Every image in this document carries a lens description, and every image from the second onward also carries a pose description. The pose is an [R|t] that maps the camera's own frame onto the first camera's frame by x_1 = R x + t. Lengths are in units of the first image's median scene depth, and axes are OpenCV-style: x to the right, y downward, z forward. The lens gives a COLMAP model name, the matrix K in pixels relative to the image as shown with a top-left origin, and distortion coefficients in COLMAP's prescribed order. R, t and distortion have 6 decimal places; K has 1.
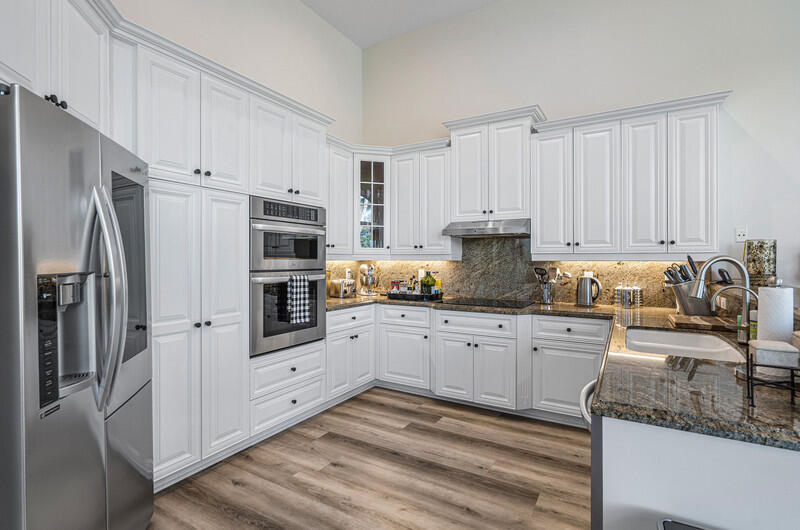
lens RADIAL K [[377.4, 0, 401.8], [0, 377.4, 260.3], [0, 0, 1]] dist [-0.002077, 0.000245]
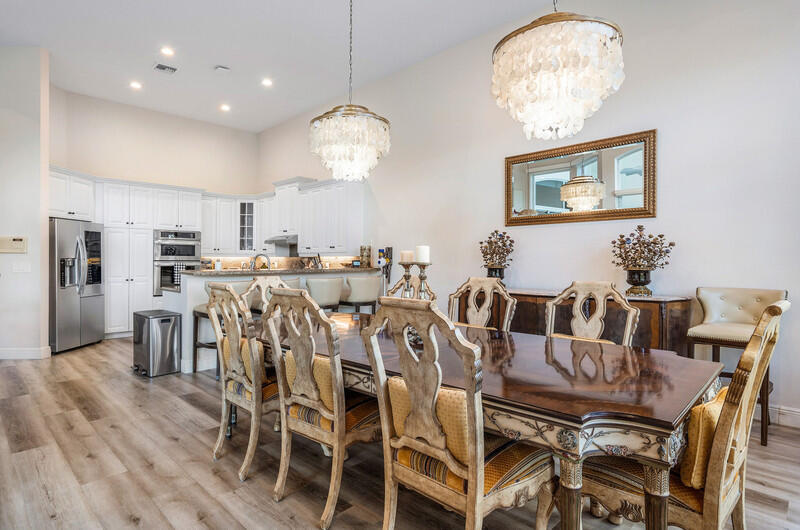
lens RADIAL K [[420.3, 0, 400.0], [0, 420.3, 265.2], [0, 0, 1]] dist [0.000752, 0.000028]
pose [[0.973413, 0.003612, -0.229030, 1.351023], [-0.001737, 0.999963, 0.008391, 0.025068], [0.229052, -0.007771, 0.973383, -0.981197]]
